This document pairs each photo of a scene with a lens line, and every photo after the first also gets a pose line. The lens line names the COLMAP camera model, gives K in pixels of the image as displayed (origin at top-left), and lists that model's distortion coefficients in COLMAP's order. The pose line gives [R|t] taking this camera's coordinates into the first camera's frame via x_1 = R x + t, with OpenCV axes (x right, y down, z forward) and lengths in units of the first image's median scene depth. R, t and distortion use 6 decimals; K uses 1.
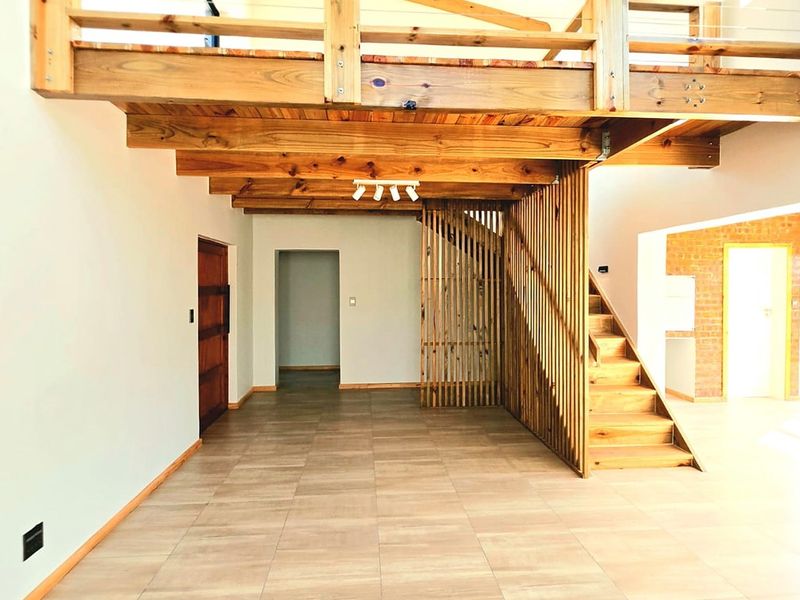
lens RADIAL K [[455.7, 0, 400.9], [0, 455.7, 292.1], [0, 0, 1]] dist [-0.004045, -0.000465]
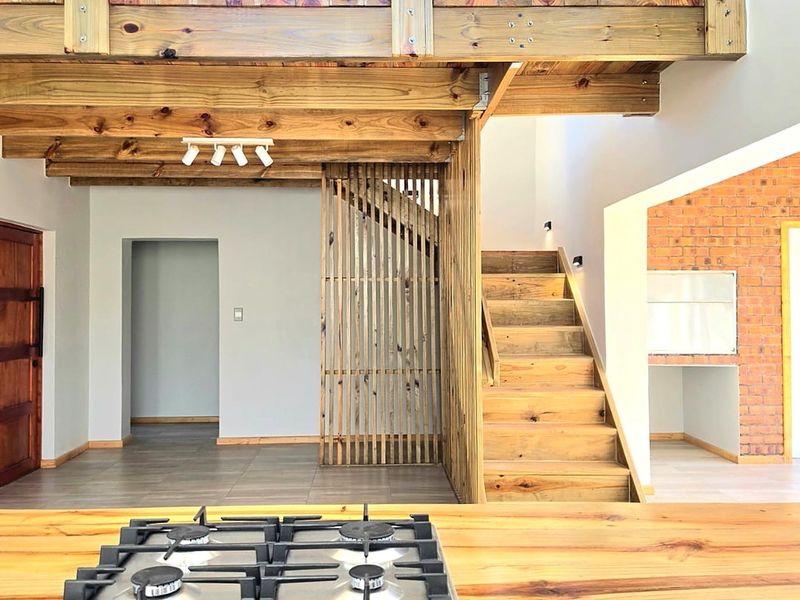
lens RADIAL K [[794.6, 0, 400.0], [0, 794.6, 300.0], [0, 0, 1]] dist [0.136660, -0.244121]
pose [[0.998878, -0.004531, -0.047130, 0.265573], [0.003117, 0.999544, -0.030045, 0.049599], [0.047245, 0.029865, 0.998437, -0.242472]]
